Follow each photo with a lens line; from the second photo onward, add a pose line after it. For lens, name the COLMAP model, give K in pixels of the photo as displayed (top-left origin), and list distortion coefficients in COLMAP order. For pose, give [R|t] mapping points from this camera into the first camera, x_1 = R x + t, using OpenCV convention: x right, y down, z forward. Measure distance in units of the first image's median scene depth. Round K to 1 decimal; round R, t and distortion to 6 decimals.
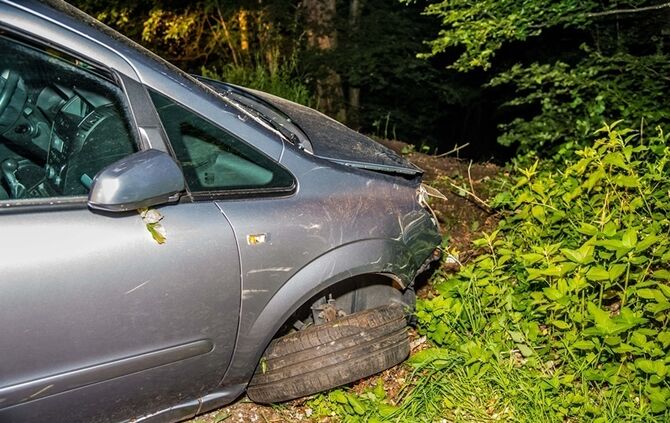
lens RADIAL K [[649.8, 0, 335.8], [0, 649.8, 223.5], [0, 0, 1]] dist [0.008238, 0.160968]
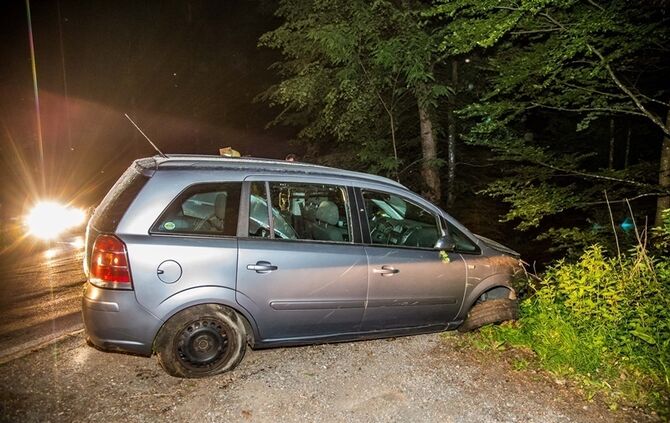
lens RADIAL K [[456.9, 0, 334.7], [0, 456.9, 223.2], [0, 0, 1]] dist [-0.121318, 0.070063]
pose [[0.982431, 0.013444, -0.186143, -0.117128], [-0.061718, 0.964687, -0.256066, 0.133522], [0.176127, 0.263055, 0.948568, -0.396105]]
